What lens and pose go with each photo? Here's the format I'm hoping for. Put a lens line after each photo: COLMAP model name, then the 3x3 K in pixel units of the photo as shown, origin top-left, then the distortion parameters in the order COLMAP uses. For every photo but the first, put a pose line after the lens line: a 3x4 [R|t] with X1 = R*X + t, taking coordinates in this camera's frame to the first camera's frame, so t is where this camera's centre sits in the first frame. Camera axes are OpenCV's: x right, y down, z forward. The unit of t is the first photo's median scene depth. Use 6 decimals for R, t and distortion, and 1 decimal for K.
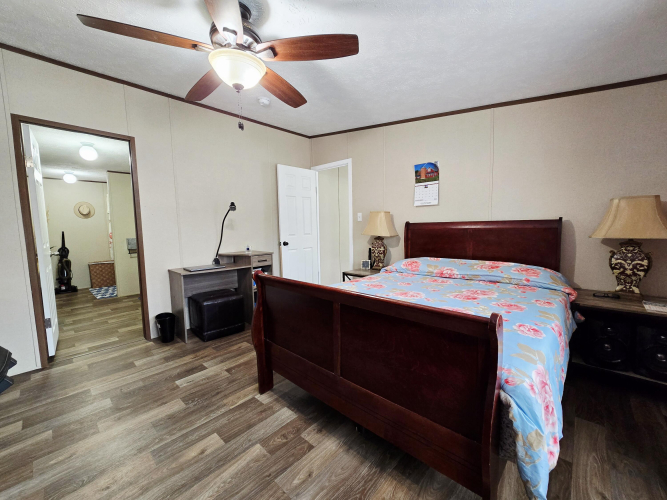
lens RADIAL K [[273.5, 0, 333.5], [0, 273.5, 250.0], [0, 0, 1]] dist [-0.001509, -0.000202]
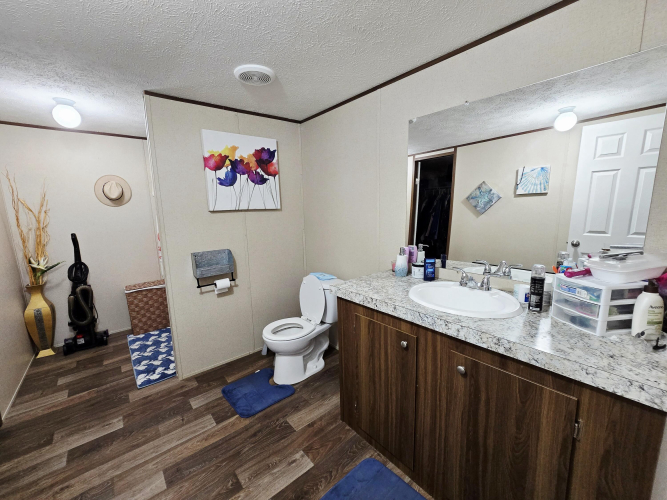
lens RADIAL K [[273.5, 0, 333.5], [0, 273.5, 250.0], [0, 0, 1]] dist [-0.001509, -0.000202]
pose [[-0.990576, 0.016906, 0.135915, -1.711384], [0.050621, 0.967276, 0.248624, -0.265422], [-0.127265, 0.253161, -0.959017, 2.027012]]
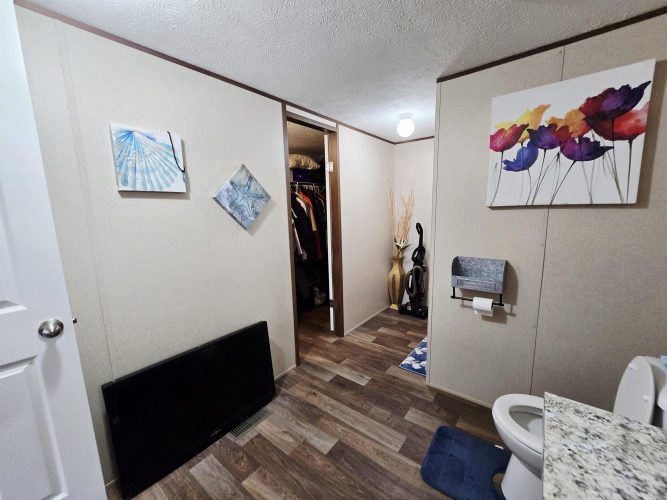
lens RADIAL K [[273.5, 0, 333.5], [0, 273.5, 250.0], [0, 0, 1]] dist [-0.001509, -0.000202]
pose [[-0.079311, -0.136535, 0.987455, -1.914859], [0.121746, 0.981834, 0.145536, -0.208234], [-0.989388, 0.131761, -0.061247, 1.424367]]
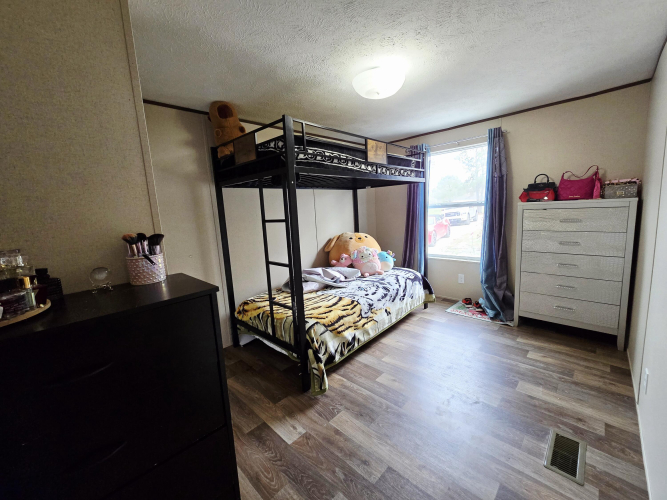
lens RADIAL K [[273.5, 0, 333.5], [0, 273.5, 250.0], [0, 0, 1]] dist [-0.001509, -0.000202]
pose [[0.031932, -0.138806, 0.989805, -1.561140], [0.146508, 0.980263, 0.132741, -0.120517], [-0.988694, 0.140776, 0.051638, 1.005366]]
